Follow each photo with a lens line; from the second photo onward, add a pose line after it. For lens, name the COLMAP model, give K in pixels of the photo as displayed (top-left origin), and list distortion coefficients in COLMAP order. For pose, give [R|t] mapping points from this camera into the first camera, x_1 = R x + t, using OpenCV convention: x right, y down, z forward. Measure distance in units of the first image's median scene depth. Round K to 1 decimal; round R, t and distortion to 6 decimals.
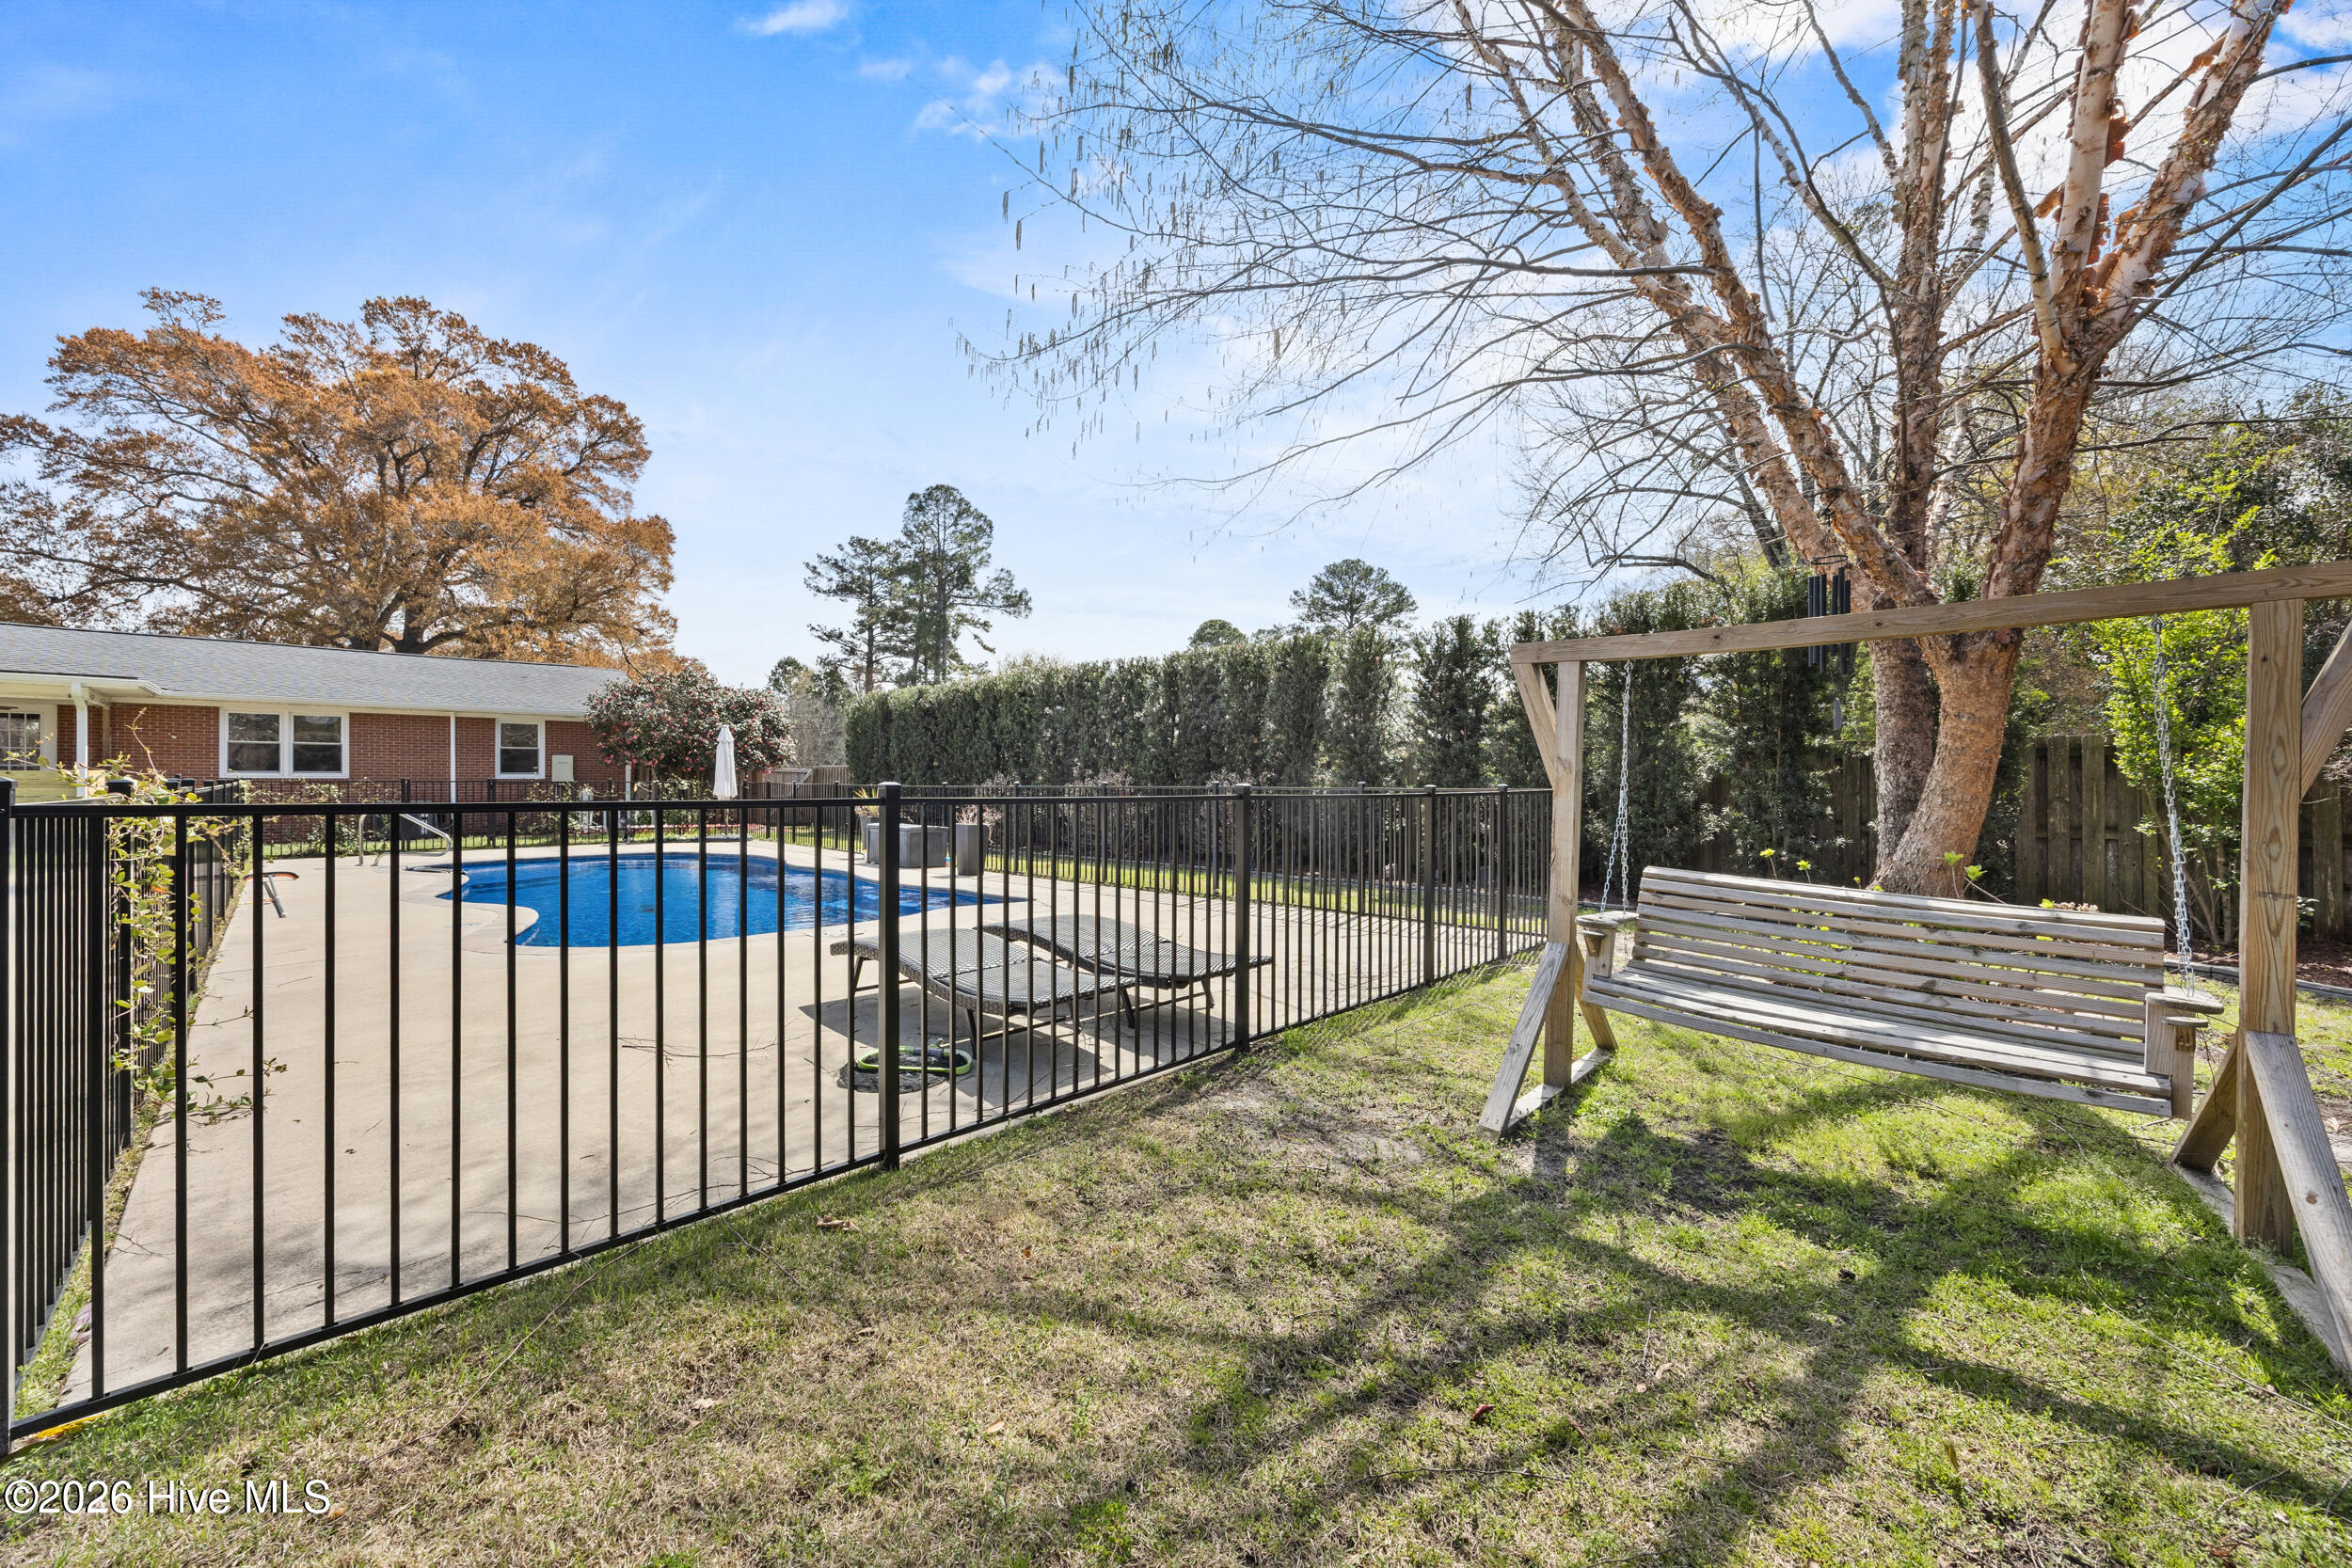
lens RADIAL K [[870.7, 0, 1176.0], [0, 870.7, 784.0], [0, 0, 1]] dist [-0.001789, 0.000011]
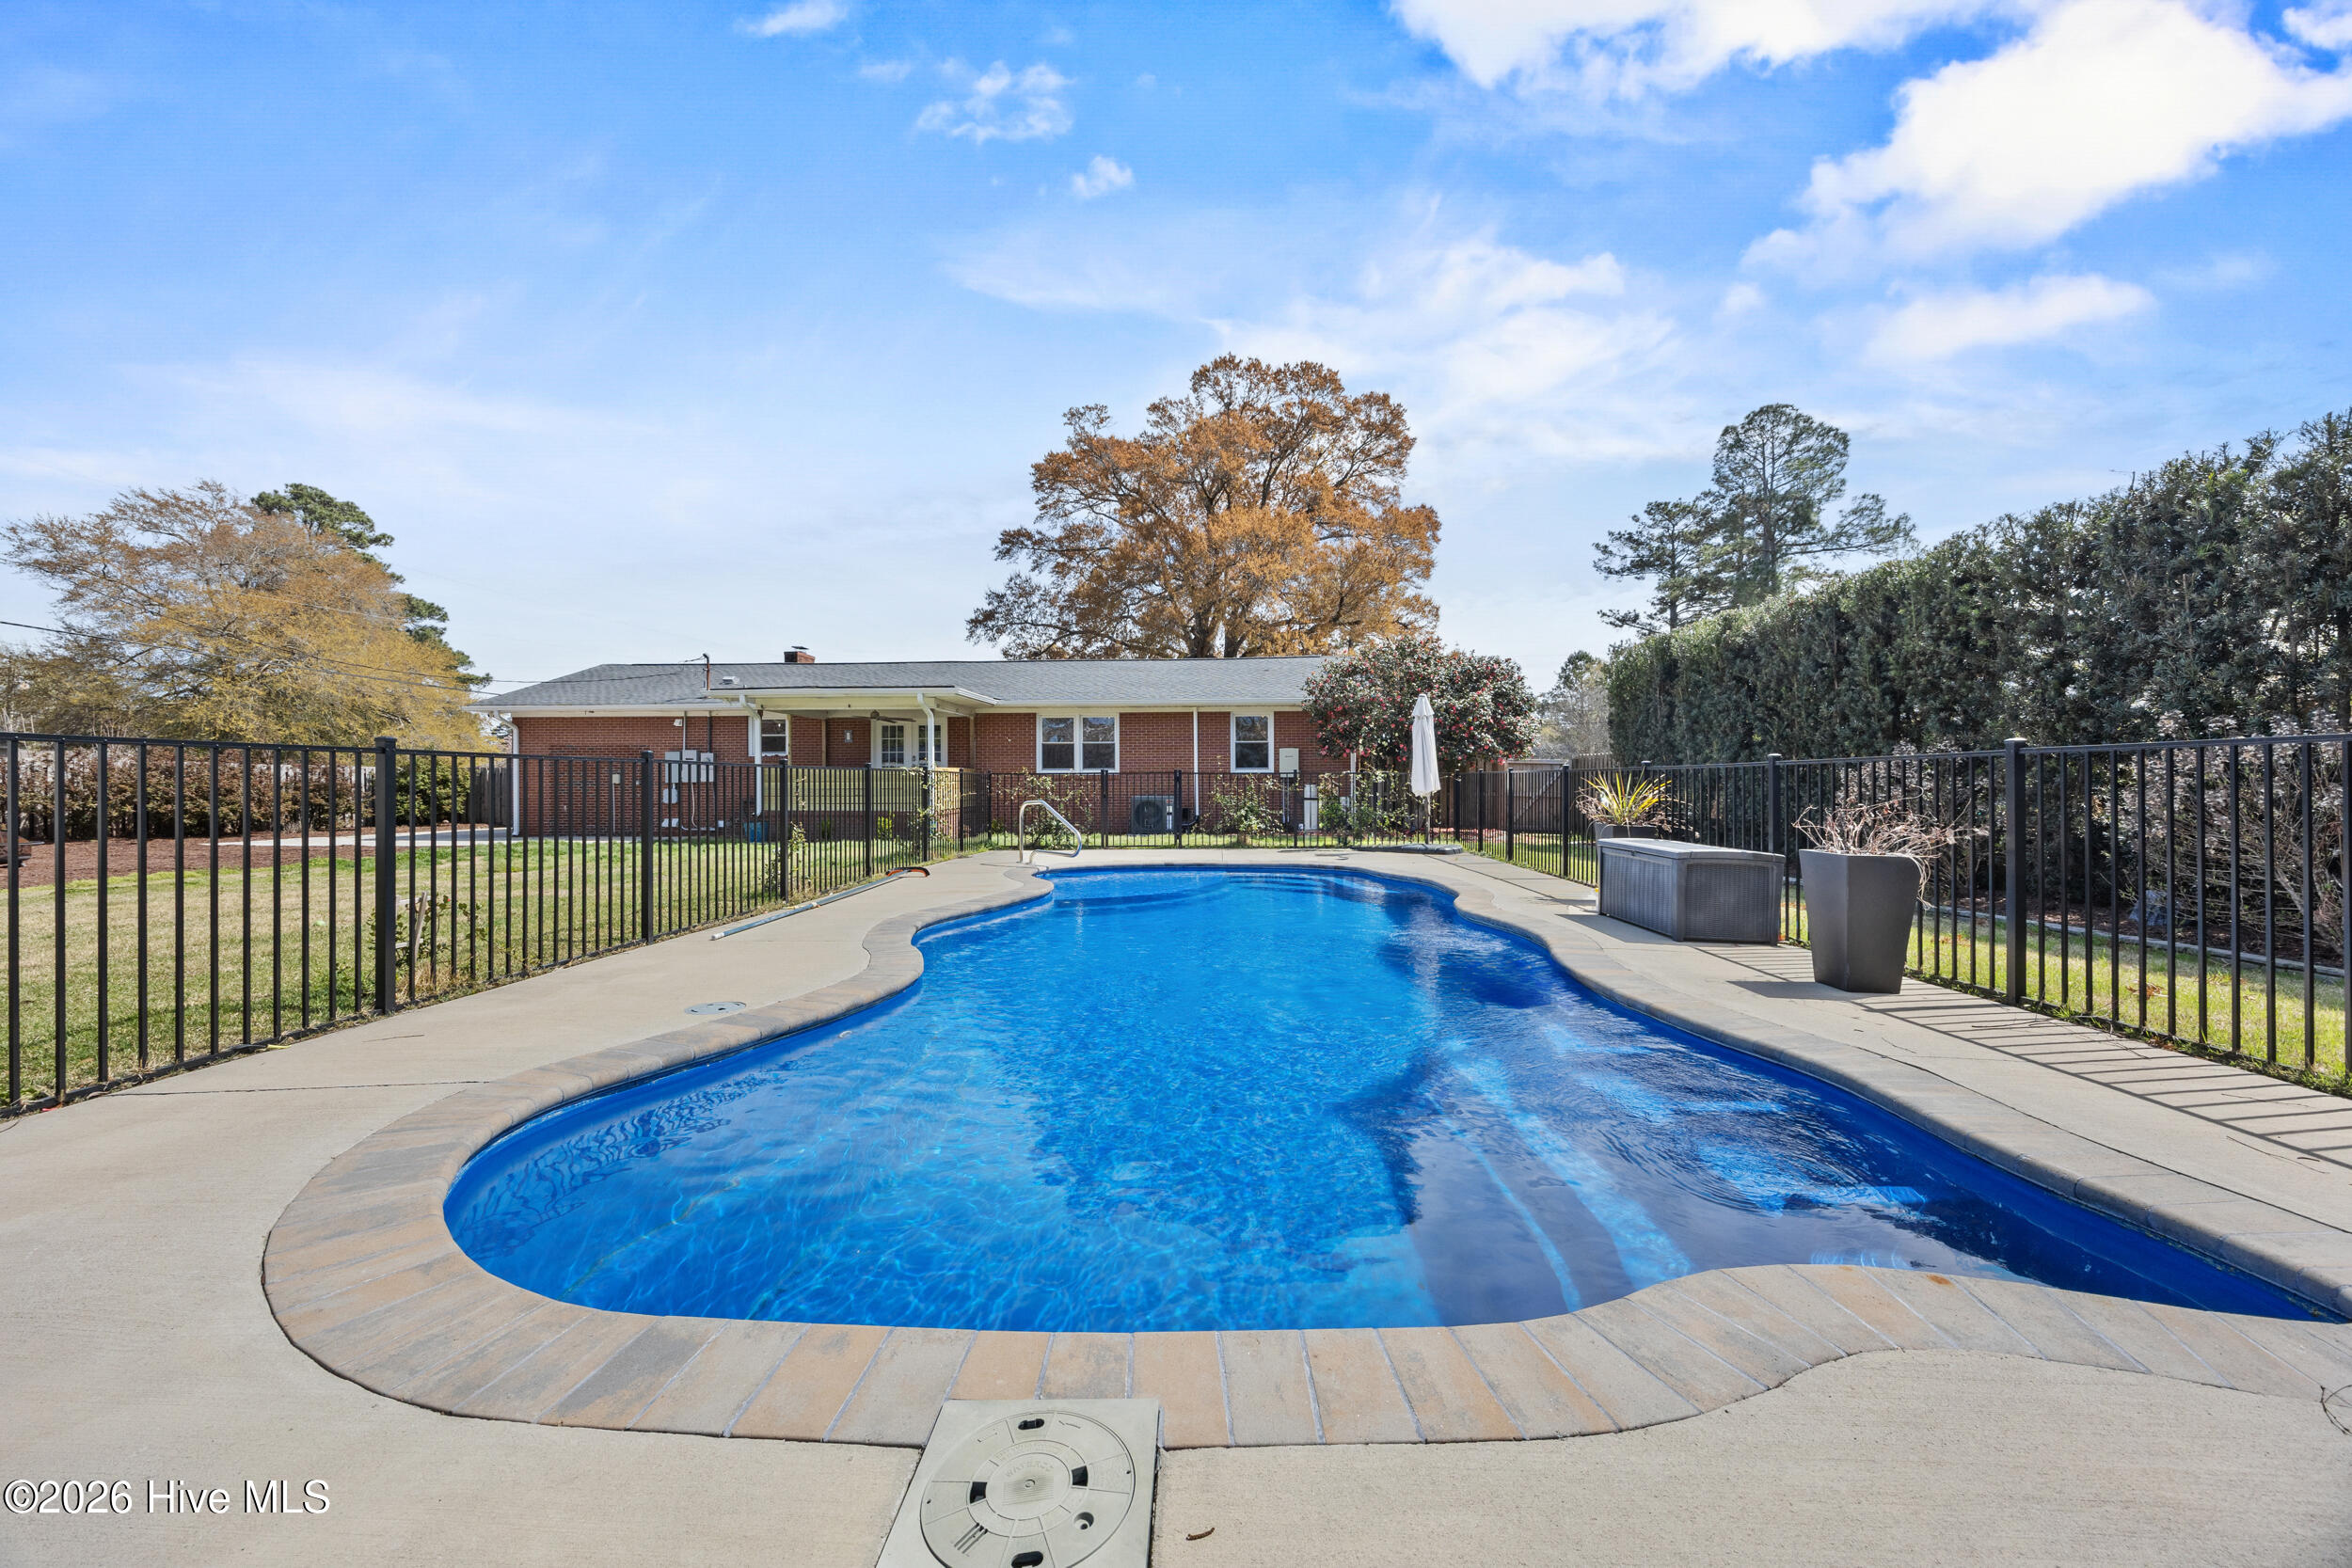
lens RADIAL K [[870.7, 0, 1176.0], [0, 870.7, 784.0], [0, 0, 1]] dist [-0.001789, 0.000011]
pose [[0.650132, -0.006081, -0.759797, -0.046760], [0.002161, 0.999979, -0.006154, 0.005861], [0.759818, 0.002359, 0.650132, 0.176729]]
